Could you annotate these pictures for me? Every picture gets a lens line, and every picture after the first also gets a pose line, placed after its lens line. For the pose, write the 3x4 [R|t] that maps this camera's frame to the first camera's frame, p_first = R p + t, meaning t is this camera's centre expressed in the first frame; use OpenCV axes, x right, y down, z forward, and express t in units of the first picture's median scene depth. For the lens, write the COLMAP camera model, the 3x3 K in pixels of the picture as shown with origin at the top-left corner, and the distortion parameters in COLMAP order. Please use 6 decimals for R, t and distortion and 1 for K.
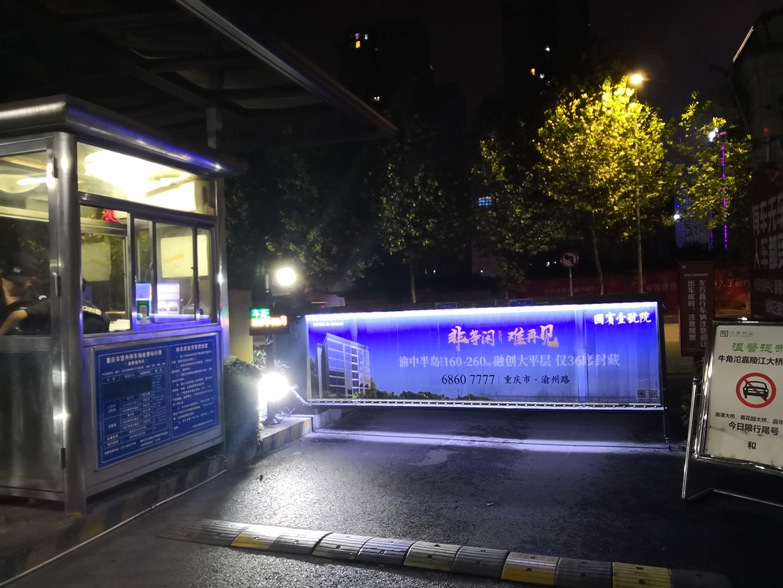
lens RADIAL K [[595.2, 0, 391.5], [0, 595.2, 294.0], [0, 0, 1]] dist [0.054483, -0.005931]
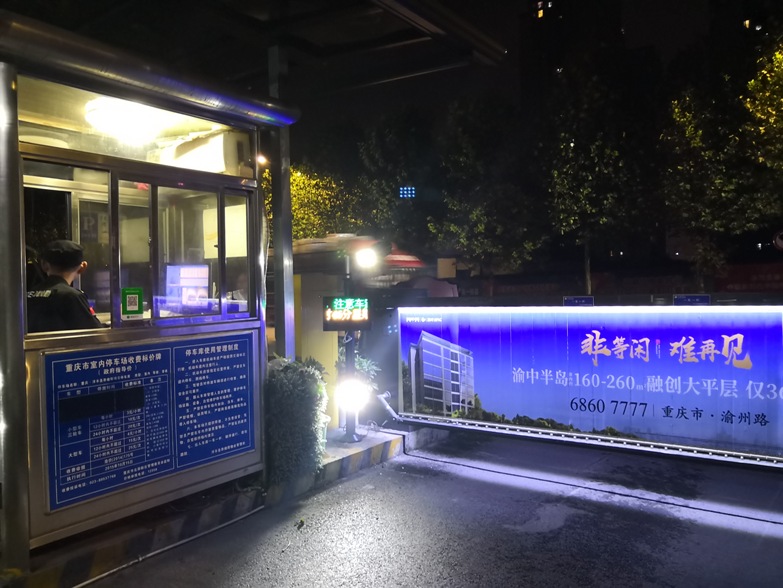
lens RADIAL K [[618.5, 0, 391.5], [0, 618.5, 294.0], [0, 0, 1]] dist [-0.020201, 0.041626]
pose [[0.961373, 0.023751, -0.274222, 0.080955], [-0.015796, 0.999389, 0.031181, -0.008144], [0.274795, -0.025645, 0.961161, 0.236704]]
